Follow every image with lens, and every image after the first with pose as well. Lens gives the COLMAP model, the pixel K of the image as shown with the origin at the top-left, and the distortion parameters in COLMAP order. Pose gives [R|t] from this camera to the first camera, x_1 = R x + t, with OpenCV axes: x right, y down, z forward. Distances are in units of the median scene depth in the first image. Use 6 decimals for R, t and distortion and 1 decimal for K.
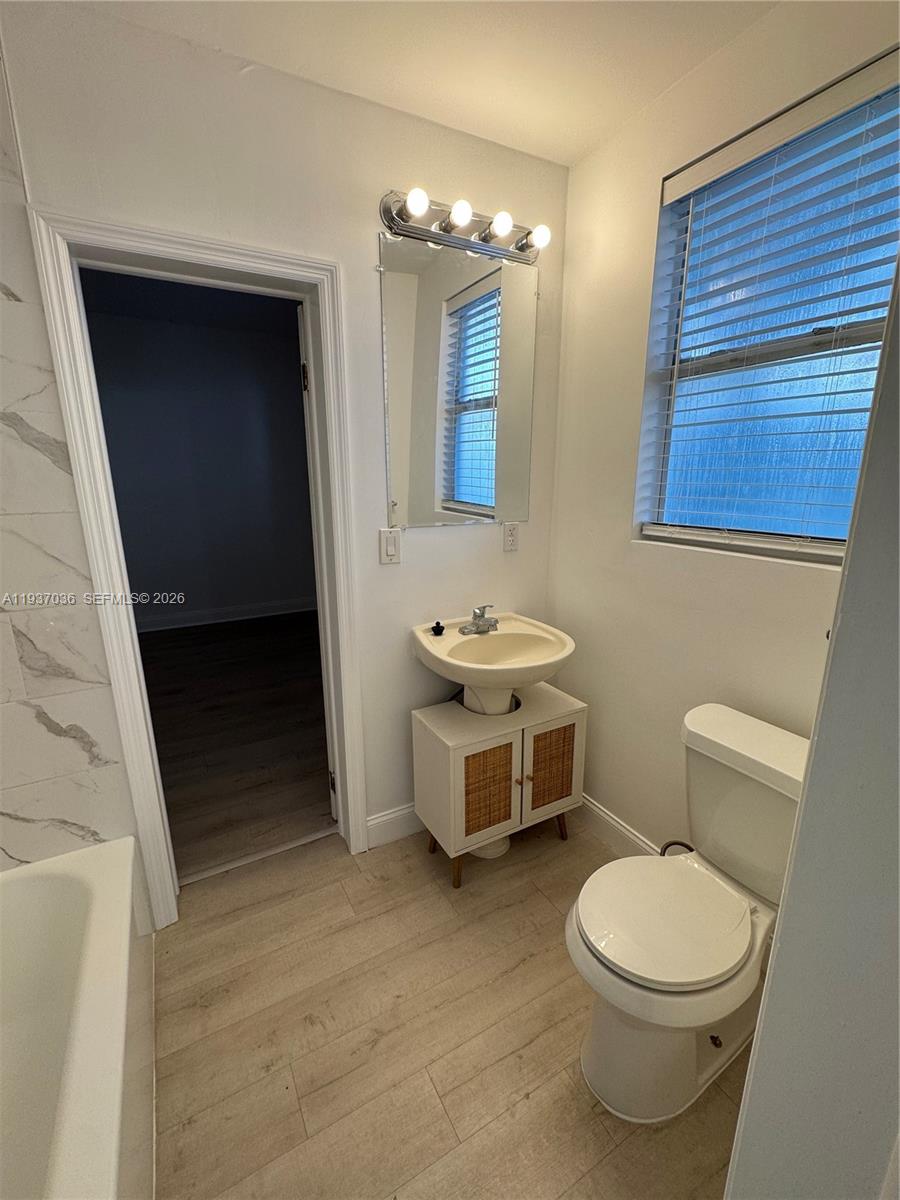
lens RADIAL K [[511.1, 0, 454.3], [0, 511.1, 603.4], [0, 0, 1]] dist [-0.002515, -0.000023]
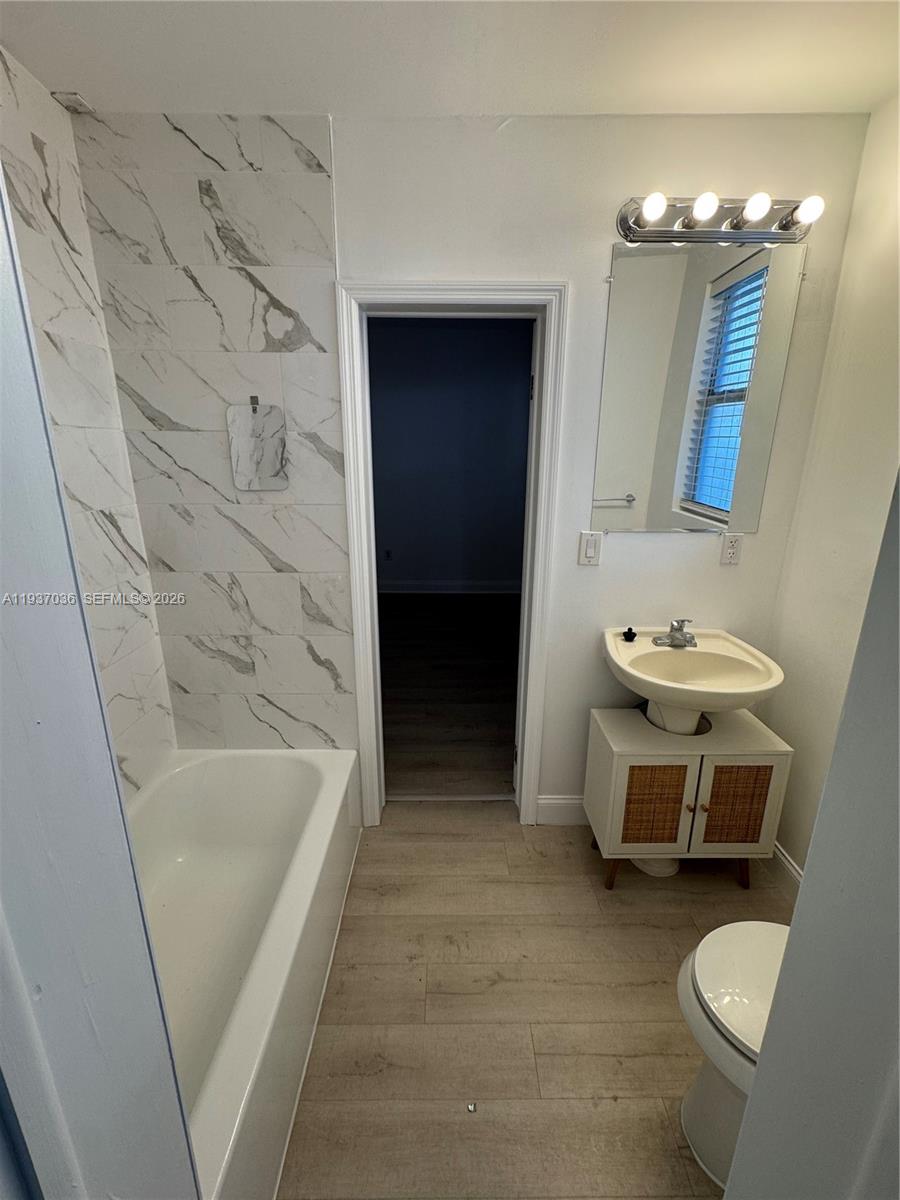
lens RADIAL K [[511.1, 0, 454.3], [0, 511.1, 603.4], [0, 0, 1]] dist [-0.002515, -0.000023]
pose [[0.876994, 0.144458, -0.458272, 0.120289], [-0.128224, 0.989511, 0.066535, -0.034172], [0.463076, 0.000410, 0.886318, -0.043135]]
